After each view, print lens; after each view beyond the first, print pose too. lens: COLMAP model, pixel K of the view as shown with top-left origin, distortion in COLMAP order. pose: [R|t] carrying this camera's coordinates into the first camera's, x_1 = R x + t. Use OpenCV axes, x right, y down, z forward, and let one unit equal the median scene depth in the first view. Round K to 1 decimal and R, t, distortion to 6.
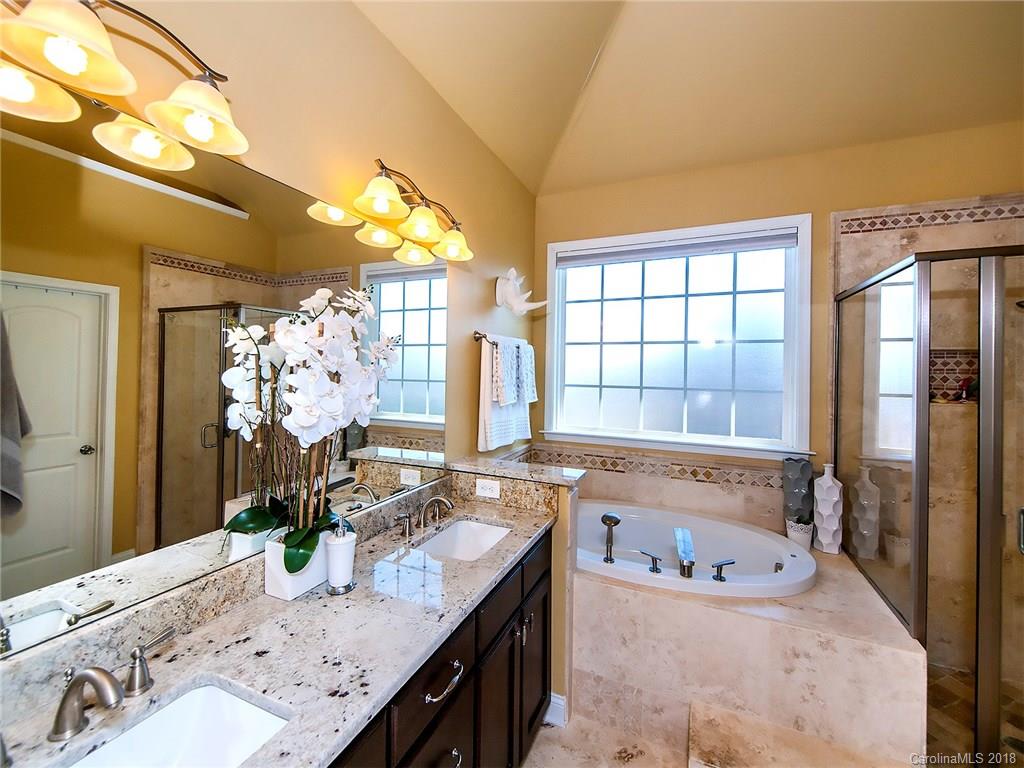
lens RADIAL K [[428.7, 0, 506.1], [0, 428.7, 368.8], [0, 0, 1]] dist [0.022926, -0.011831]
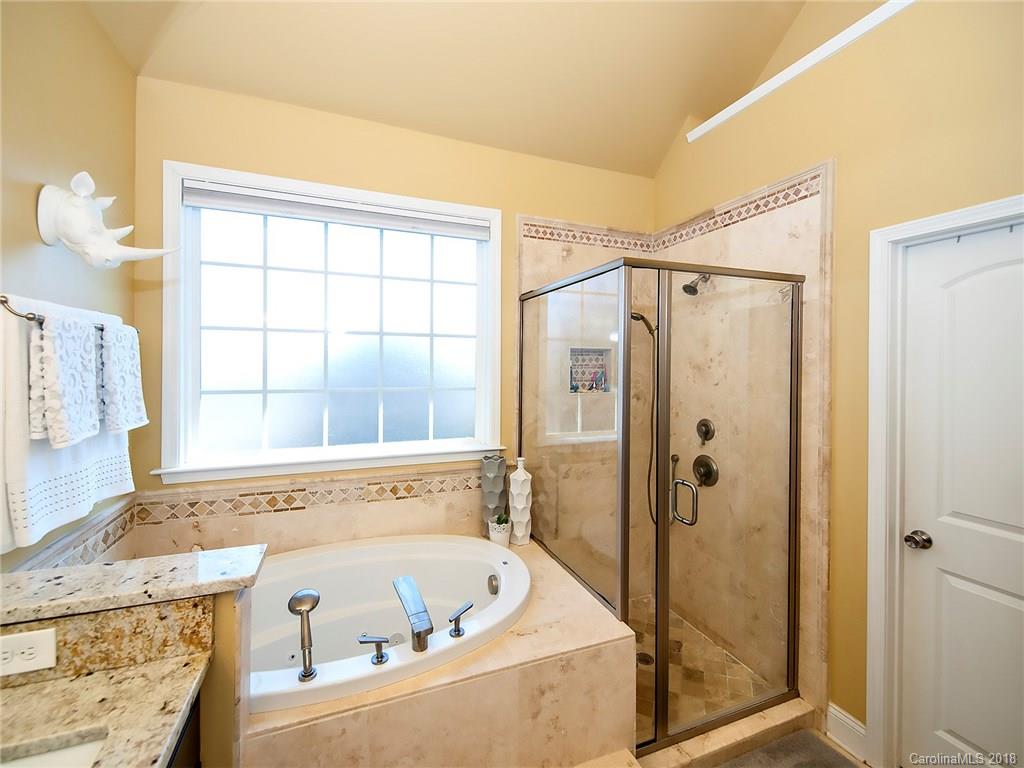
lens RADIAL K [[428.7, 0, 506.1], [0, 428.7, 368.8], [0, 0, 1]] dist [0.022926, -0.011831]
pose [[0.705169, -0.015681, 0.708865, 0.001262], [0.001506, 0.999786, 0.020618, -0.012466], [-0.709037, -0.013472, 0.705042, 0.294184]]
